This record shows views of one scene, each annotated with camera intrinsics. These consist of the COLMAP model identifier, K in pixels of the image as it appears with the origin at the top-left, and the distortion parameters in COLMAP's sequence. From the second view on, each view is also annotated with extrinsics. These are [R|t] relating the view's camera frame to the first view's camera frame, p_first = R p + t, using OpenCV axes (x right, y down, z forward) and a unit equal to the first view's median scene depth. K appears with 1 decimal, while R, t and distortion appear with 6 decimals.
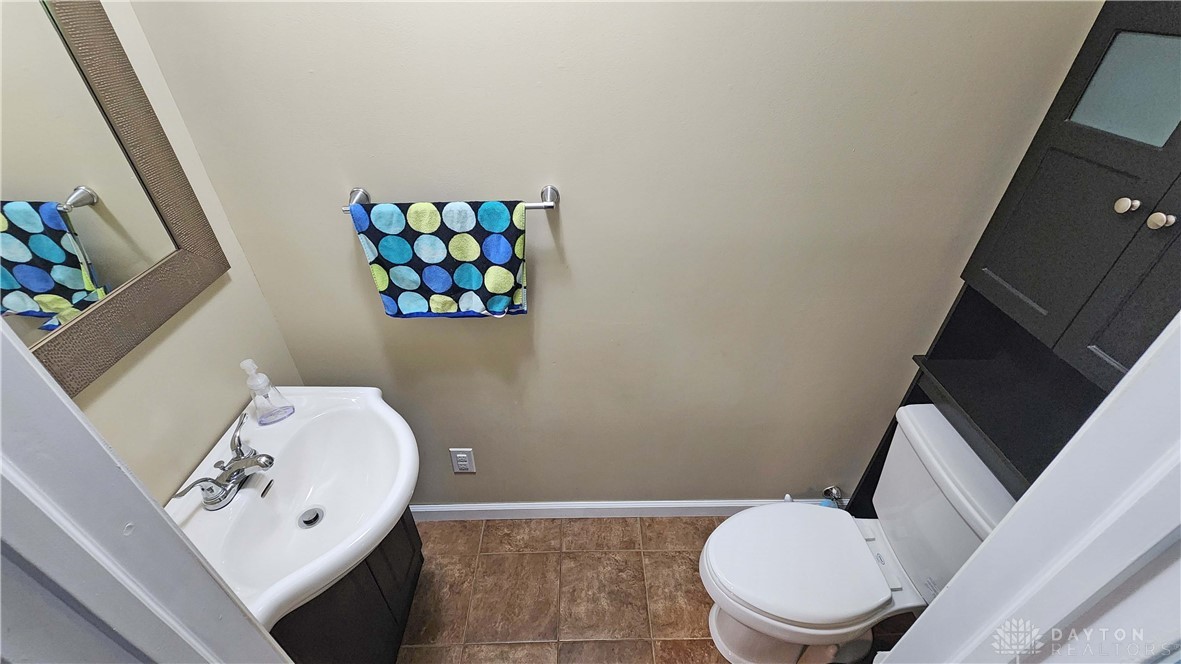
lens RADIAL K [[487.4, 0, 590.6], [0, 487.4, 331.3], [0, 0, 1]] dist [0.002174, -0.000555]
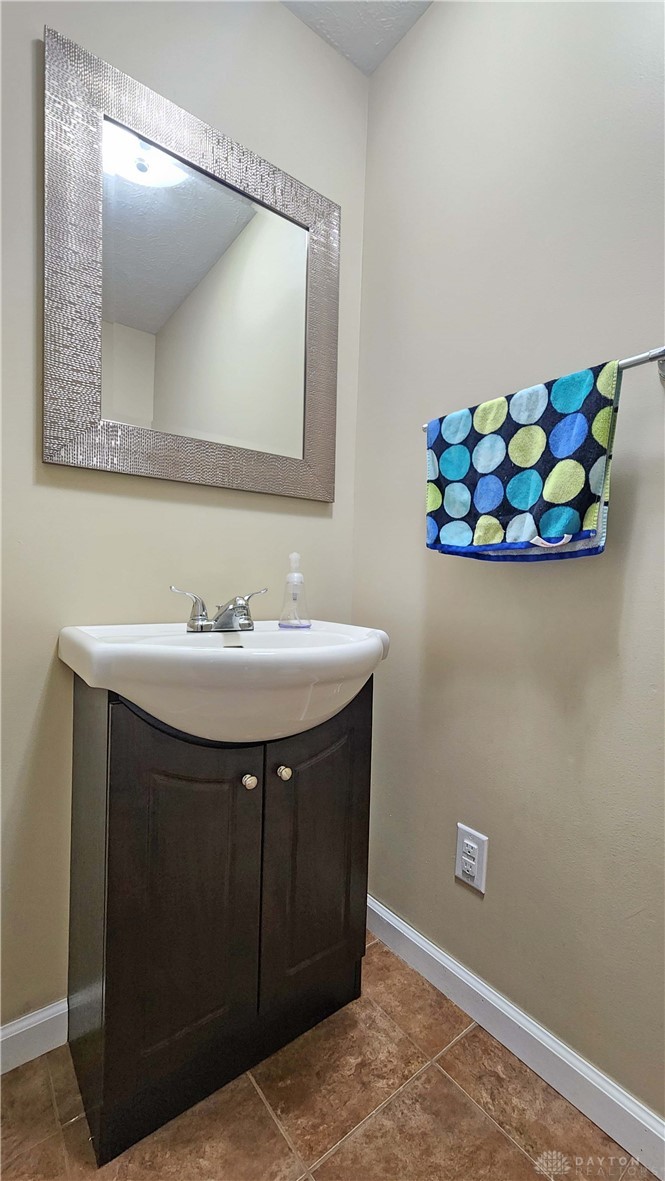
lens RADIAL K [[485.0, 0, 330.7], [0, 485.0, 592.4], [0, 0, 1]] dist [-0.003386, -0.000084]
pose [[0.593690, 0.026051, -0.804272, 0.172741], [-0.490426, 0.804118, -0.335972, 0.410568], [0.637977, 0.593899, 0.490173, 0.540473]]
